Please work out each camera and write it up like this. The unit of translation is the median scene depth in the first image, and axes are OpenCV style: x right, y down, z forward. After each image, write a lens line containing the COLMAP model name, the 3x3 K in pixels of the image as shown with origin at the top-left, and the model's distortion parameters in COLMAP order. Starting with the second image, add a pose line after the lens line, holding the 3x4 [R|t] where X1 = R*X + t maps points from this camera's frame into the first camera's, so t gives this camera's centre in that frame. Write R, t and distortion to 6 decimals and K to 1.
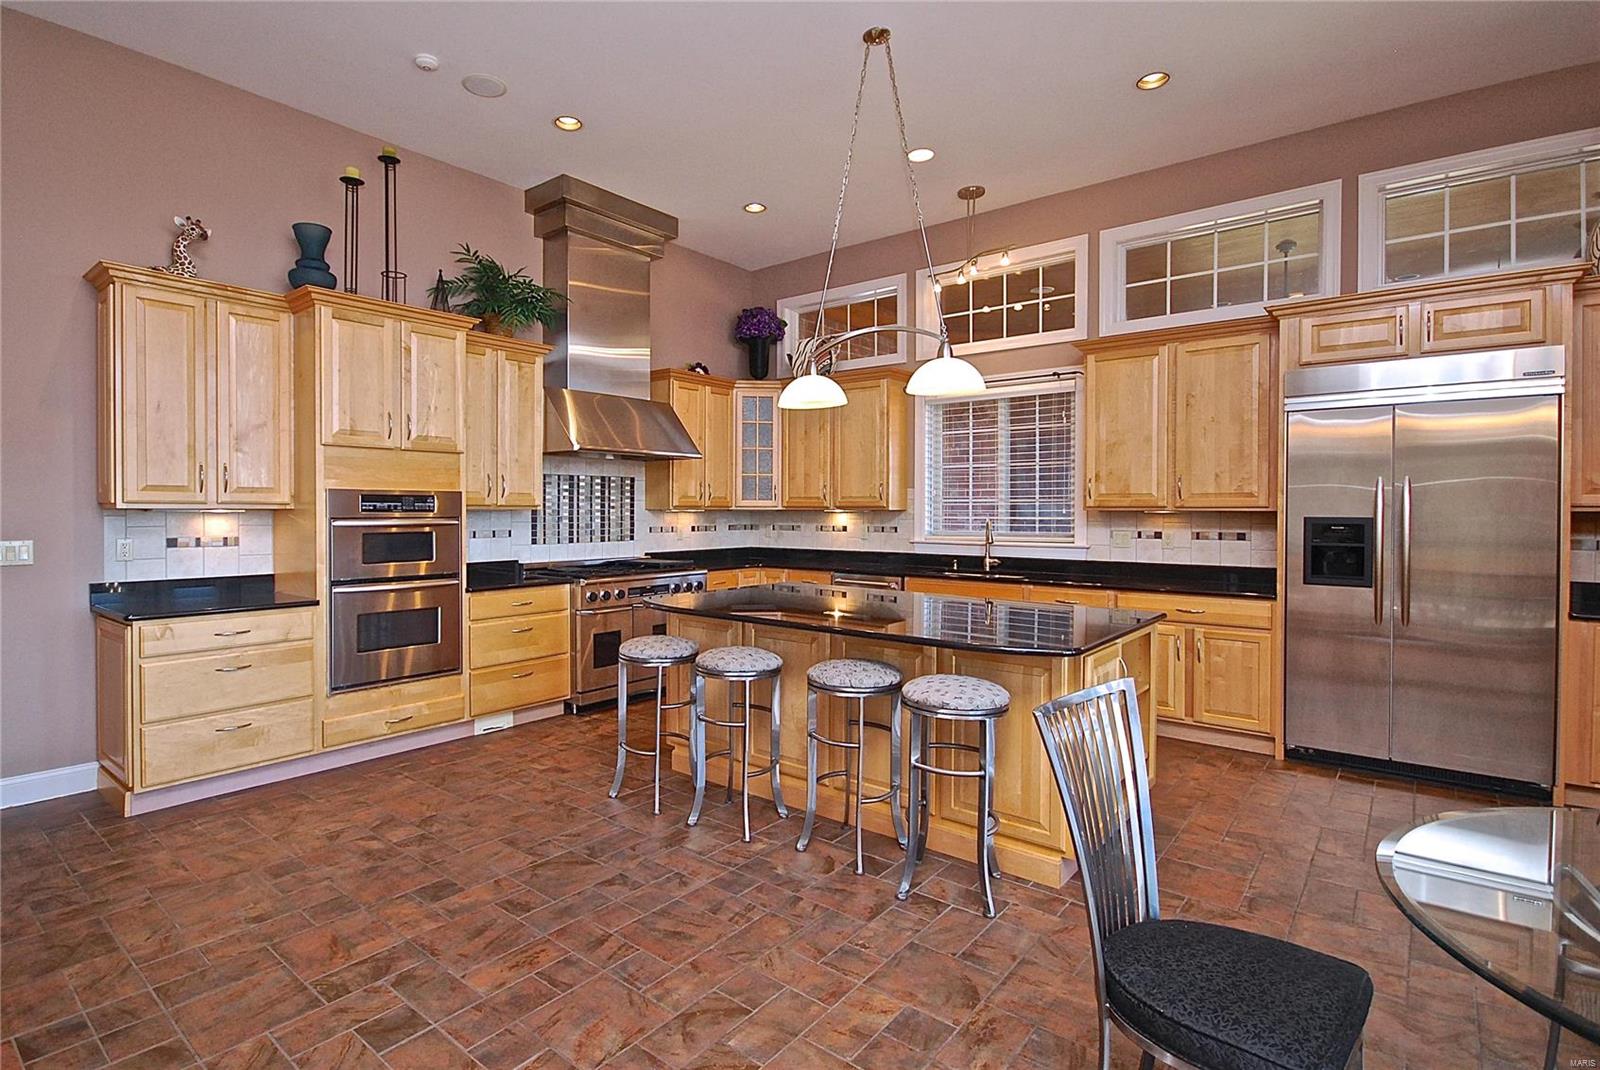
lens RADIAL K [[783.2, 0, 708.0], [0, 783.2, 518.0], [0, 0, 1]] dist [-0.012900, 0.002359]
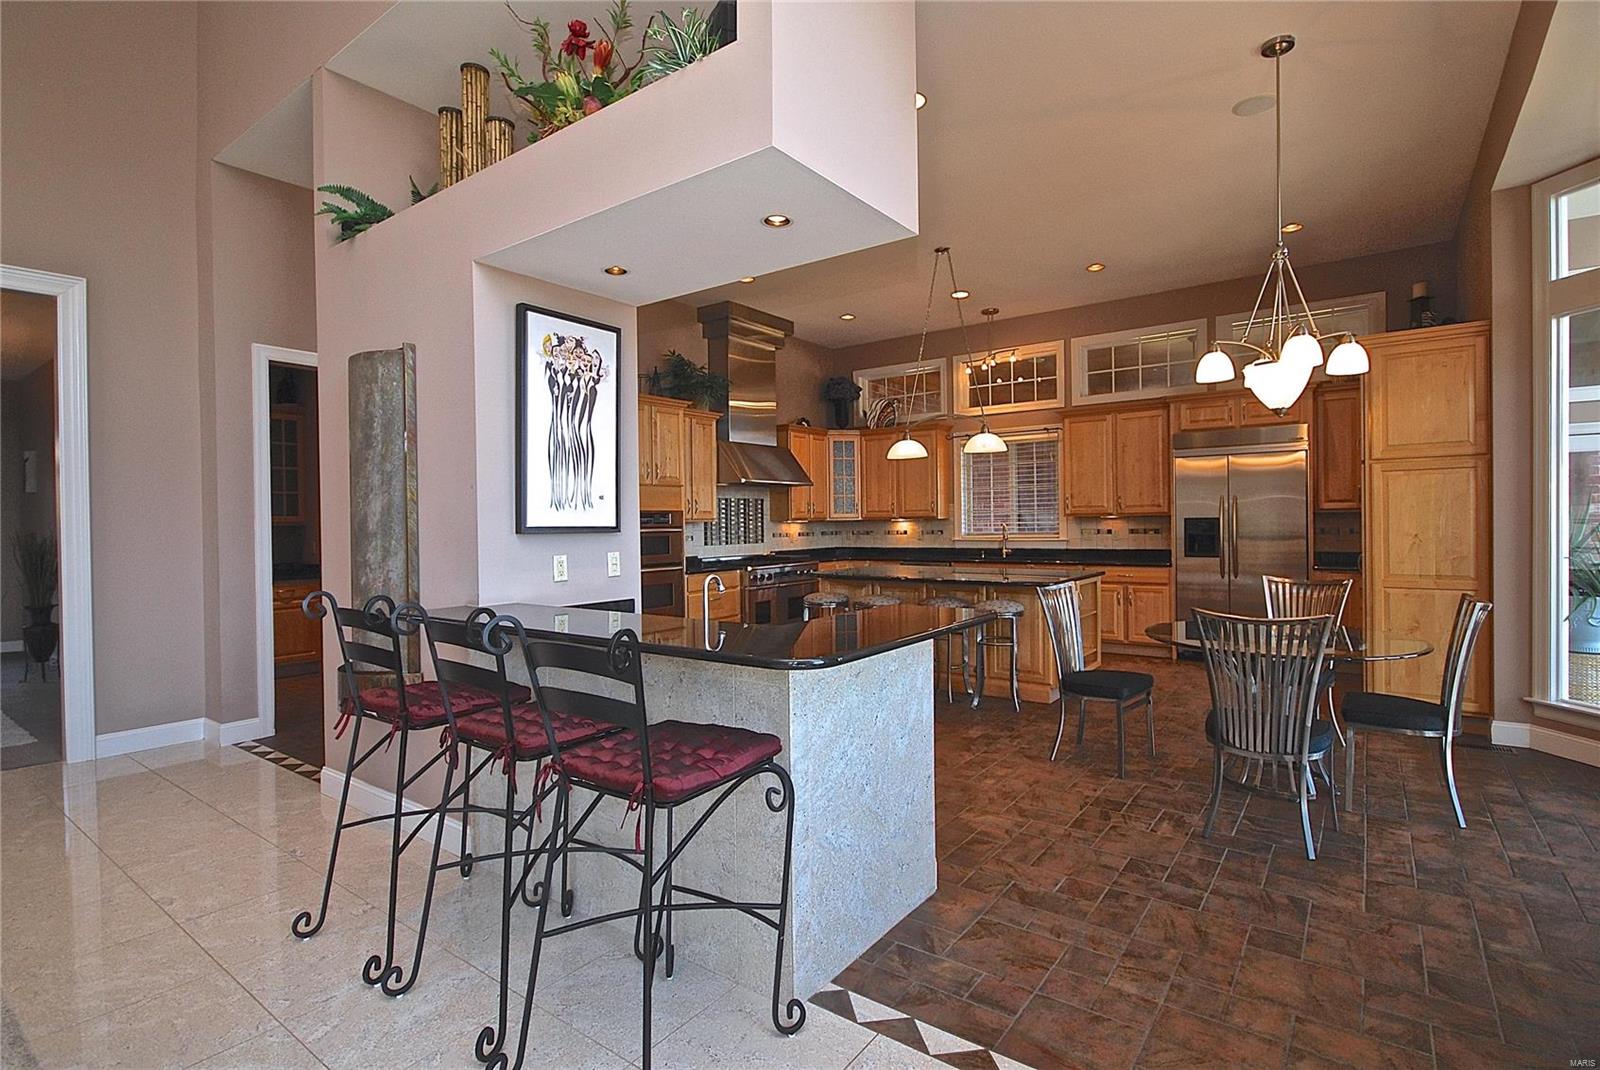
lens RADIAL K [[743.3, 0, 799.7], [0, 743.3, 528.1], [0, 0, 1]] dist [0.011474, -0.011183]
pose [[0.995721, -0.016286, 0.090960, -0.175457], [0.016732, 0.999851, -0.004145, 0.009708], [-0.090879, 0.005649, 0.995846, -0.420200]]
